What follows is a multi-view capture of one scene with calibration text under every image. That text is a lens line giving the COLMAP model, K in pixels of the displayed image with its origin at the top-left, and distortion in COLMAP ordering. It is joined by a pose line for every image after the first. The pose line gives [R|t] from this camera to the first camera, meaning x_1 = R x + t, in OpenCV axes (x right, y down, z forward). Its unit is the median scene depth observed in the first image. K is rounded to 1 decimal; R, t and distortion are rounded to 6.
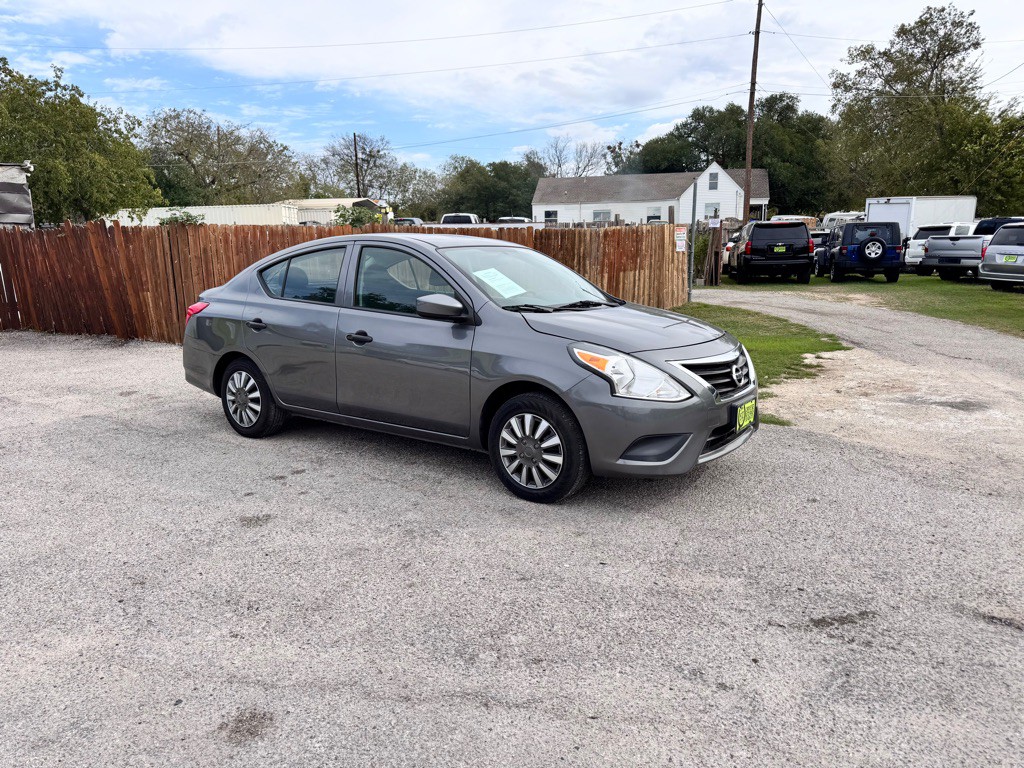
lens RADIAL K [[728.8, 0, 515.2], [0, 728.8, 384.9], [0, 0, 1]] dist [0.037600, -0.045740]
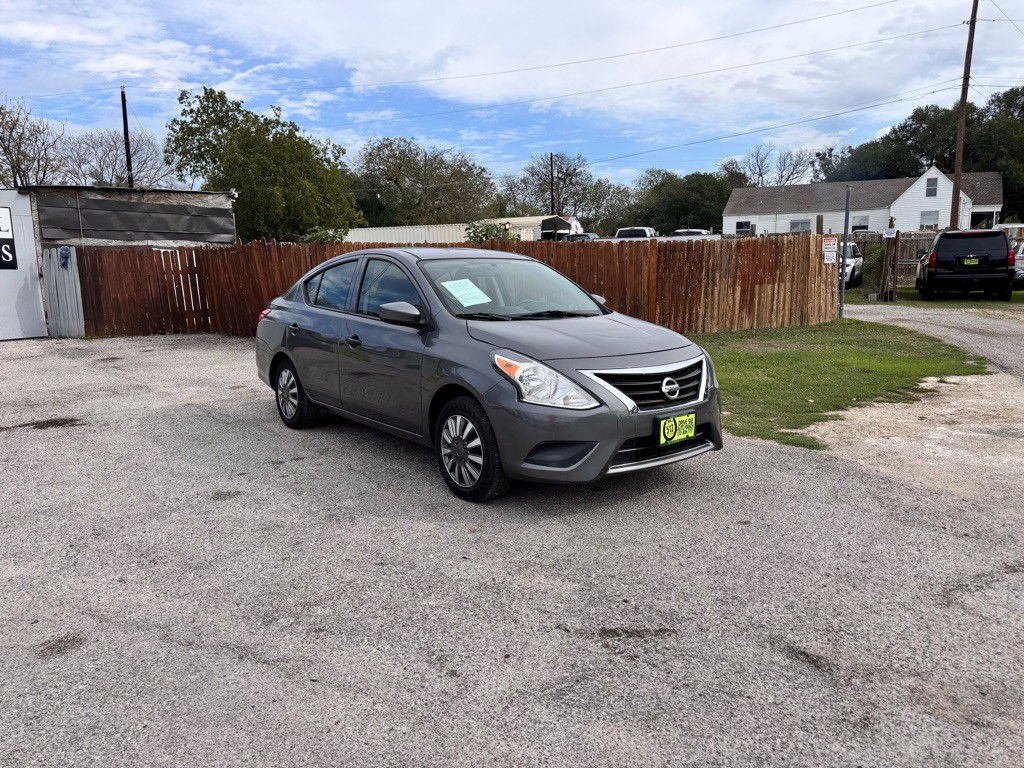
lens RADIAL K [[728.8, 0, 515.2], [0, 728.8, 384.9], [0, 0, 1]] dist [0.037600, -0.045740]
pose [[0.963651, 0.040720, -0.264044, 0.083871], [-0.045821, 0.998863, -0.013188, 0.001264], [0.263207, 0.024808, 0.964420, 0.000505]]
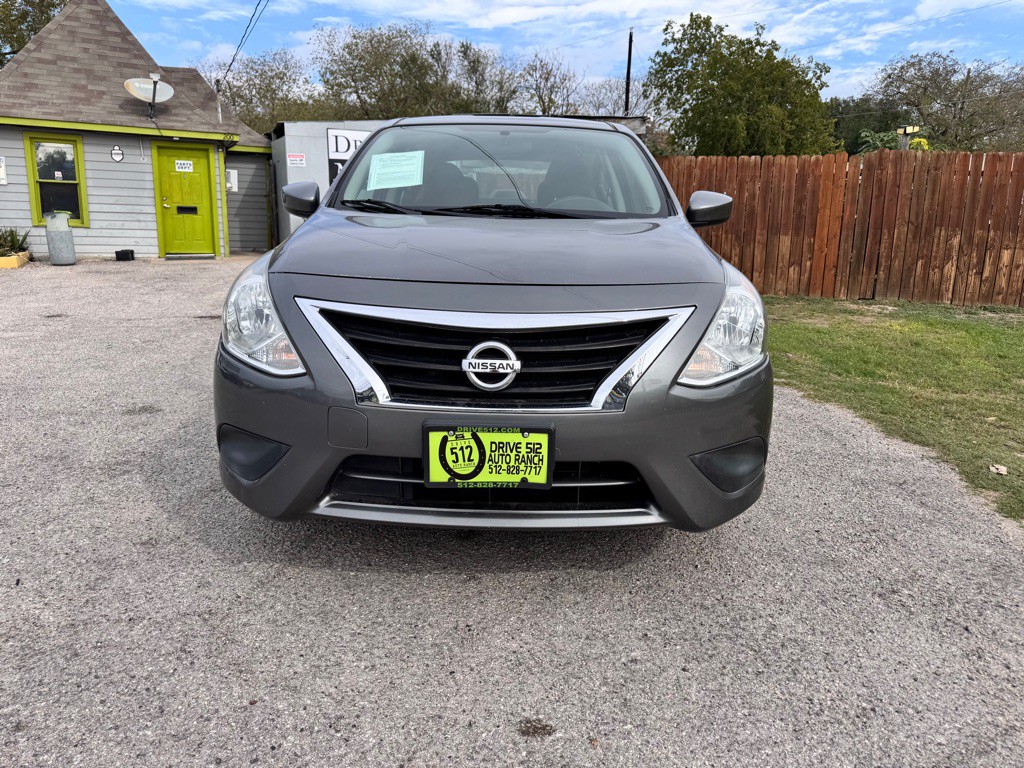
lens RADIAL K [[724.8, 0, 507.8], [0, 724.8, 386.6], [0, 0, 1]] dist [0.003648, -0.008850]
pose [[0.582079, 0.213809, -0.784519, 0.150635], [-0.170013, 0.975488, 0.139712, -0.014427], [0.795160, 0.052055, 0.604162, 0.174165]]
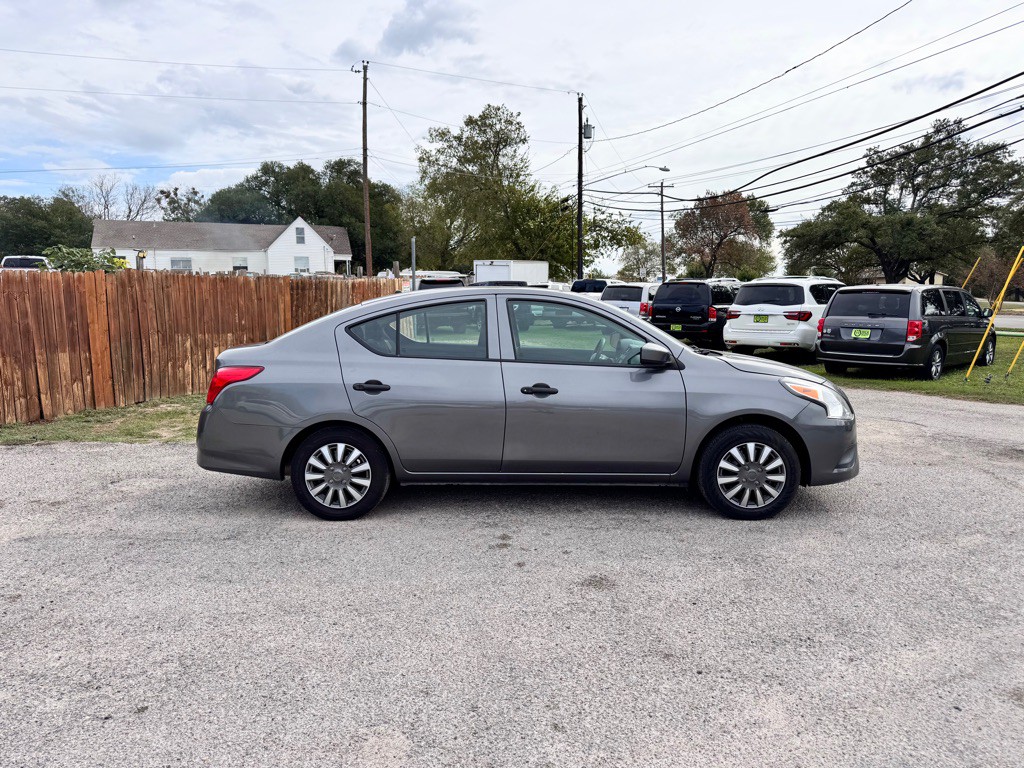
lens RADIAL K [[719.8, 0, 517.6], [0, 719.8, 384.6], [0, 0, 1]] dist [0.067703, -0.123729]
pose [[0.822553, -0.059158, 0.565603, -0.209131], [0.098105, 0.994425, -0.038663, -0.009865], [-0.560162, 0.087291, 0.823771, 0.057174]]
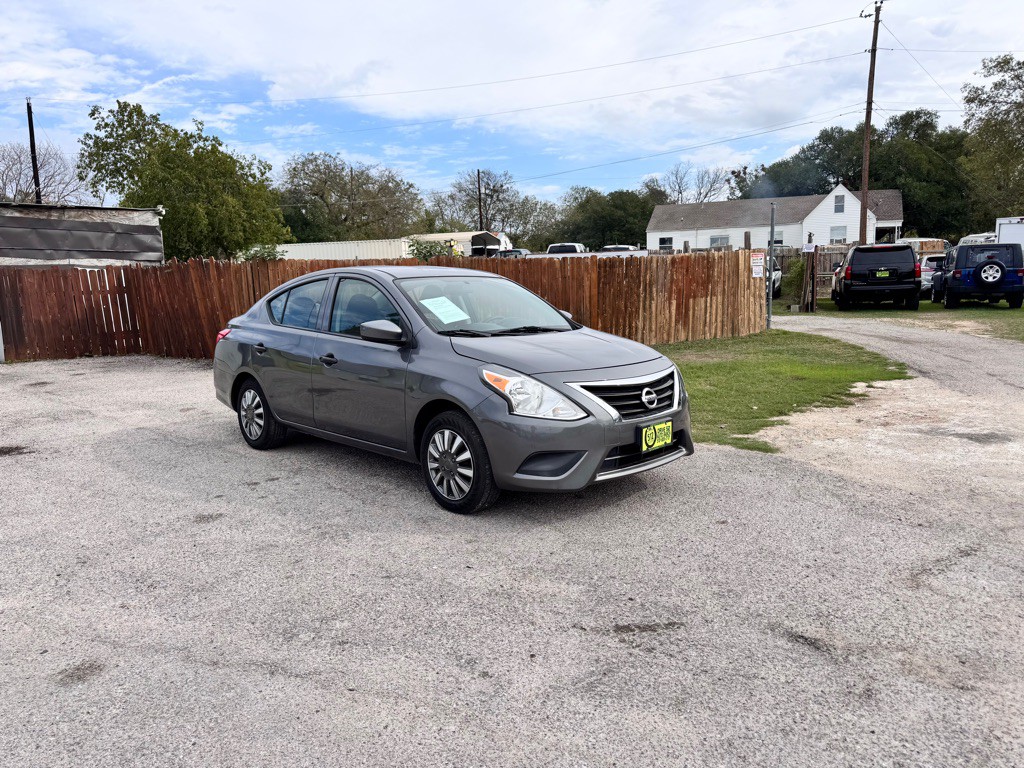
lens RADIAL K [[728.7, 0, 517.7], [0, 728.7, 386.5], [0, 0, 1]] dist [0.044047, -0.058039]
pose [[0.985800, 0.012645, -0.167446, 0.067937], [-0.018691, 0.999227, -0.034578, 0.002386], [0.166879, 0.037217, 0.985275, -0.011680]]
